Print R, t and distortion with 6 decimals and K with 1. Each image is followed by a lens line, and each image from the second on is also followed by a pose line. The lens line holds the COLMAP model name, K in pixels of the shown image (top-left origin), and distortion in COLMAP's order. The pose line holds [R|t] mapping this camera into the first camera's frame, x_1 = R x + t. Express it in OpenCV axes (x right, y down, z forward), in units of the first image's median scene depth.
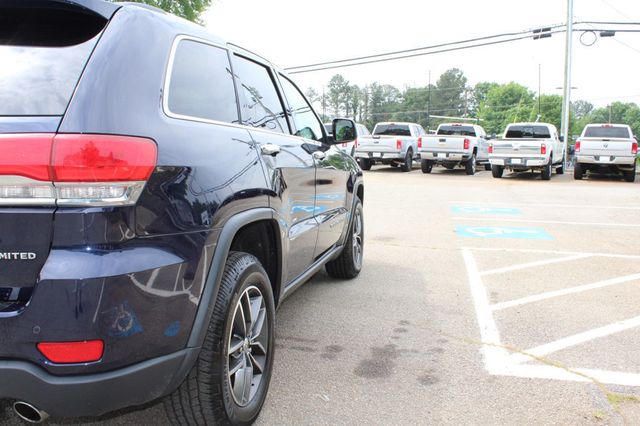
lens RADIAL K [[576.7, 0, 320.0], [0, 576.7, 213.0], [0, 0, 1]] dist [-0.163275, 0.152752]
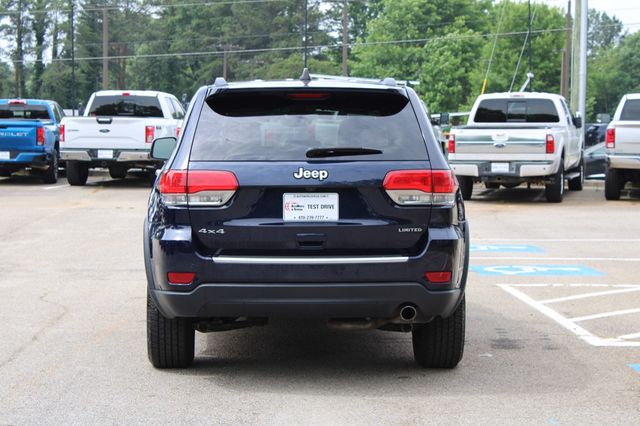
lens RADIAL K [[1549.8, 0, 320.0], [0, 1549.8, 213.0], [0, 0, 1]] dist [0.078705, 0.216343]
pose [[0.966450, -0.017504, 0.256259, -0.189276], [0.032860, 0.997903, -0.055767, 0.026079], [-0.254746, 0.062316, 0.964998, -0.356184]]
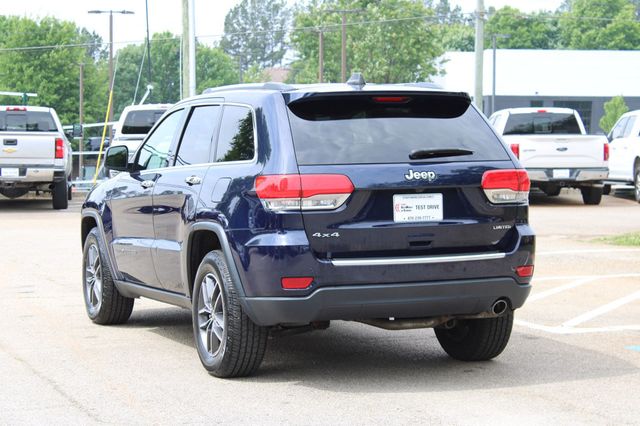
lens RADIAL K [[1549.8, 0, 320.0], [0, 1549.8, 213.0], [0, 0, 1]] dist [0.078705, 0.216343]
pose [[0.821600, -0.042274, 0.568494, -0.364470], [0.082480, 0.995569, -0.045169, 0.018962], [-0.564066, 0.084000, 0.821446, -0.281215]]
